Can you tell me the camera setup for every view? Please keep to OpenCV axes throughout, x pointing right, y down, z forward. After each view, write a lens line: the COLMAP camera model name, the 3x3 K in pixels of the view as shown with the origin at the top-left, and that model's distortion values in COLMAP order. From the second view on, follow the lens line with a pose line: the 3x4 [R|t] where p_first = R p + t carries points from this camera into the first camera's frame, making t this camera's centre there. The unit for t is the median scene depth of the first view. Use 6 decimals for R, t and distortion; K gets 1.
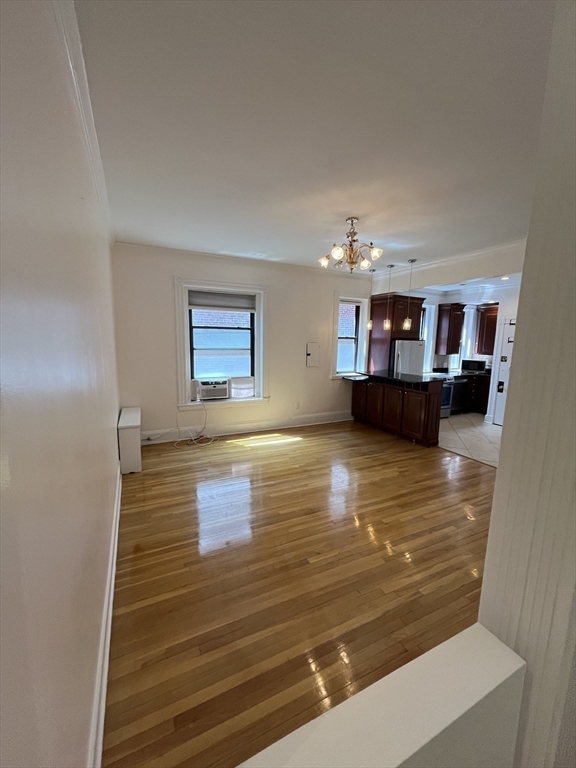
lens RADIAL K [[311.4, 0, 287.2], [0, 311.4, 384.1], [0, 0, 1]] dist [-0.002925, -0.000447]
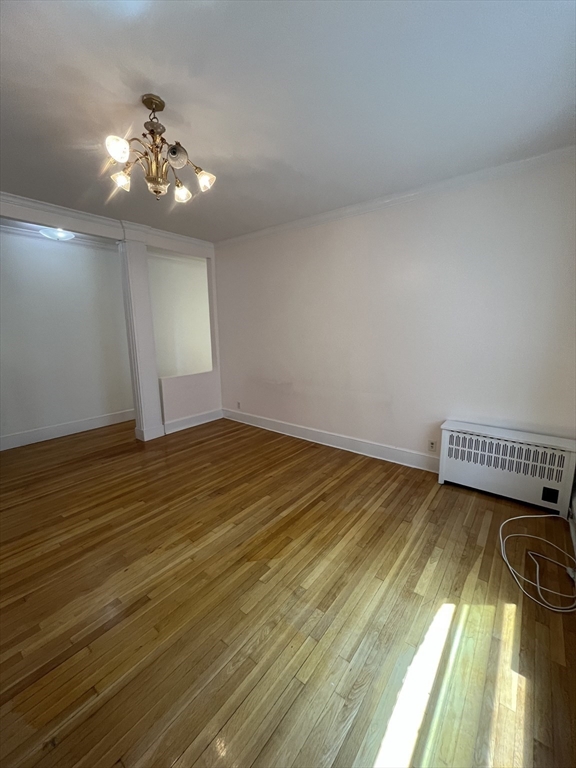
lens RADIAL K [[311.4, 0, 287.5], [0, 311.4, 383.9], [0, 0, 1]] dist [-0.002925, -0.000447]
pose [[-0.902985, 0.063755, -0.424916, 0.122642], [-0.070130, 0.953801, 0.292141, -0.100438], [0.423911, 0.293598, -0.856796, 0.813481]]
